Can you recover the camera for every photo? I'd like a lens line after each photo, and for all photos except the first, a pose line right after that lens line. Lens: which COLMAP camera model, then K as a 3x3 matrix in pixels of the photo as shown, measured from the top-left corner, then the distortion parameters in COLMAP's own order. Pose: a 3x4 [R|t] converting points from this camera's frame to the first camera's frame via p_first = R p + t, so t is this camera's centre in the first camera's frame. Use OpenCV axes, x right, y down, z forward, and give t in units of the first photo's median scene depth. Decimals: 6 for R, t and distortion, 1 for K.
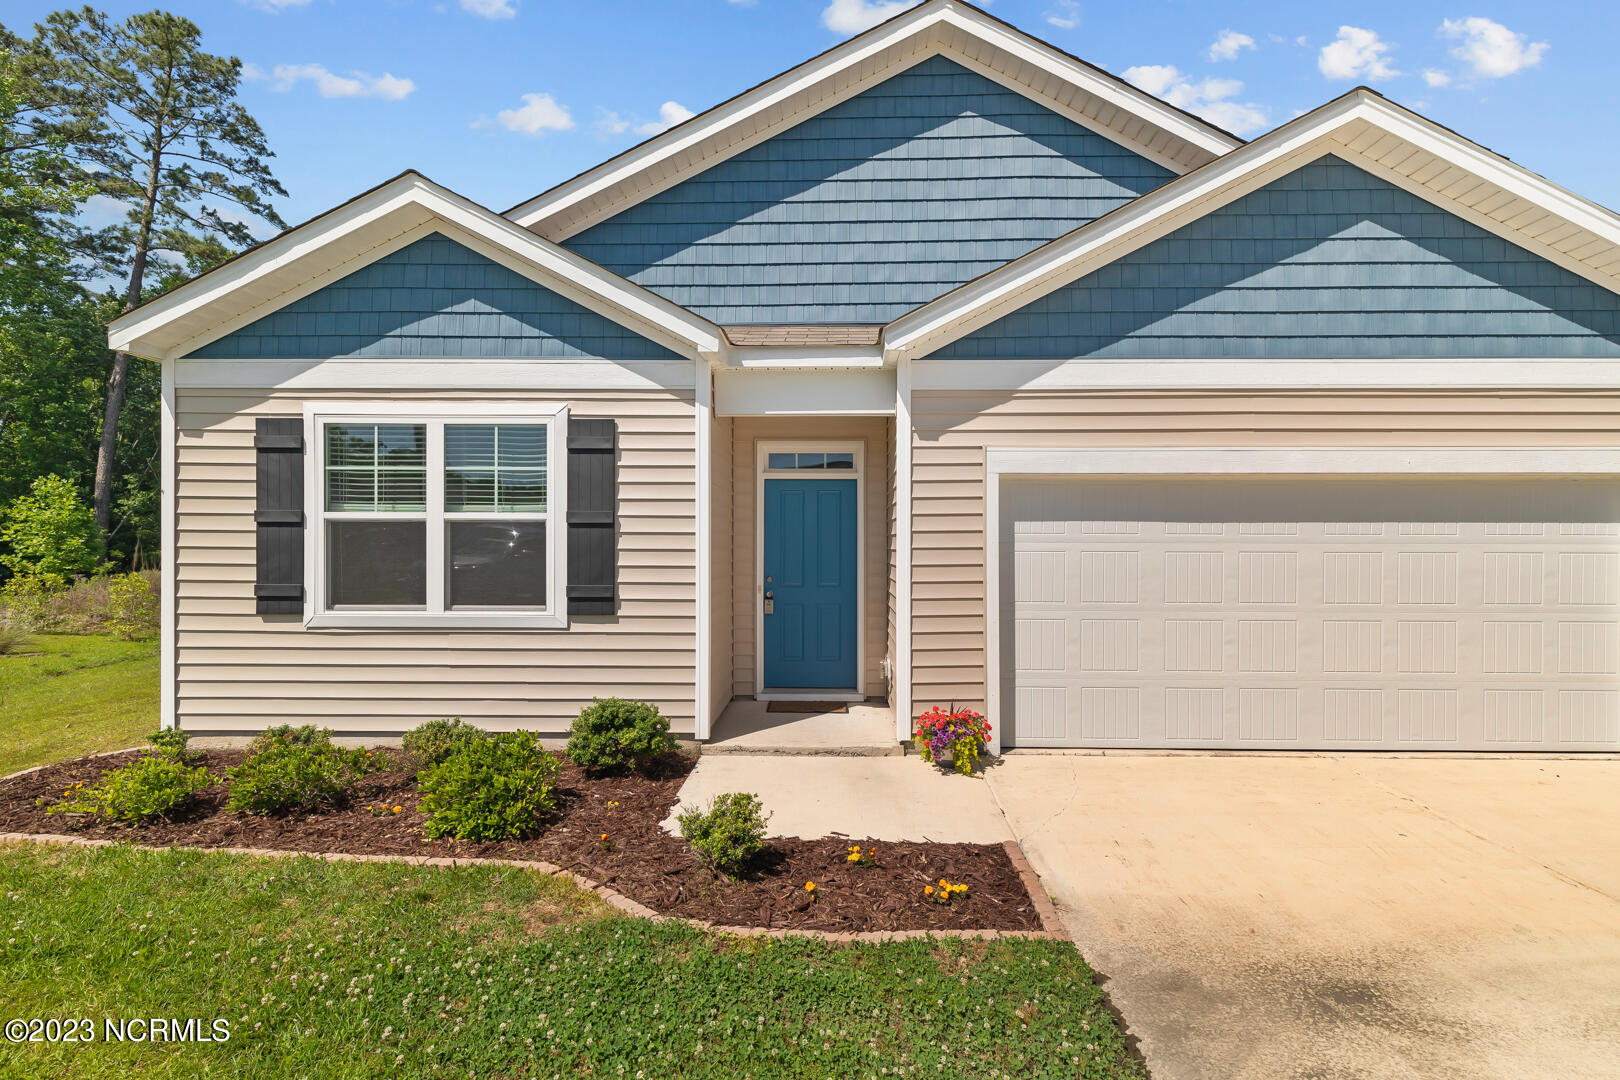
lens RADIAL K [[745.2, 0, 818.1], [0, 745.2, 543.9], [0, 0, 1]] dist [0.010259, -0.001439]
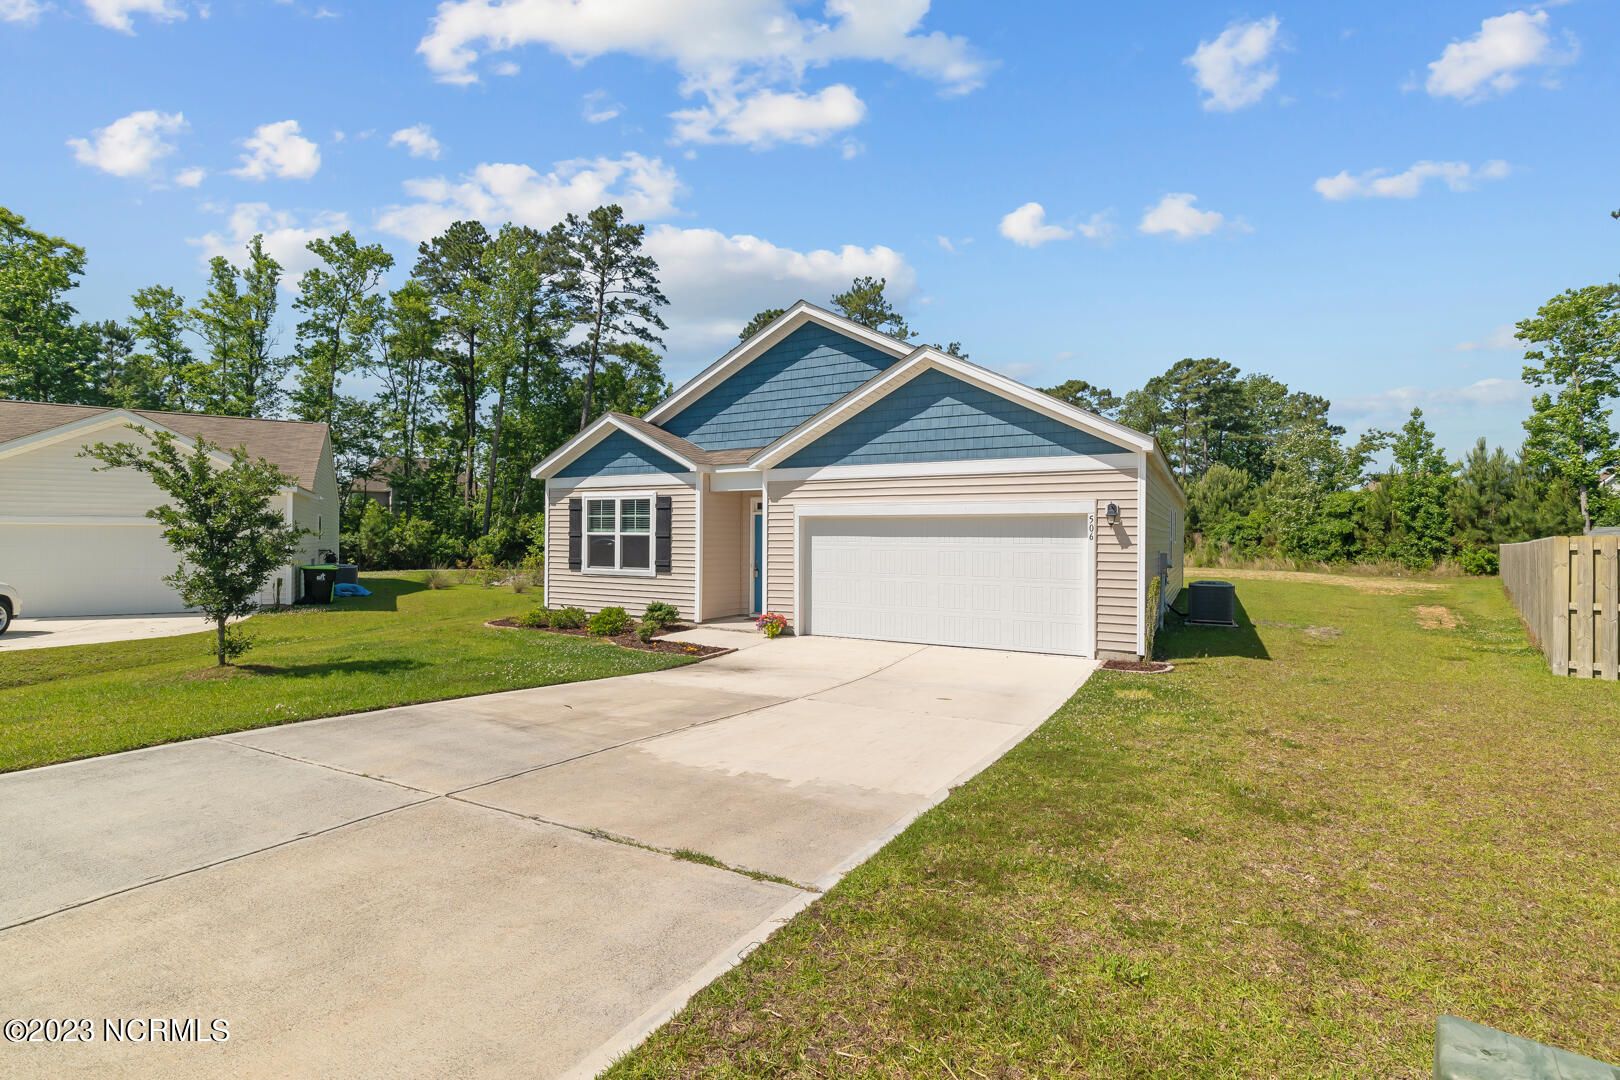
lens RADIAL K [[745.2, 0, 808.4], [0, 745.2, 534.8], [0, 0, 1]] dist [0.010259, -0.001439]
pose [[0.884373, 0.001171, -0.466780, 1.359801], [-0.002712, 0.999993, -0.002630, -0.028321], [0.466773, 0.003592, 0.884370, -1.064109]]
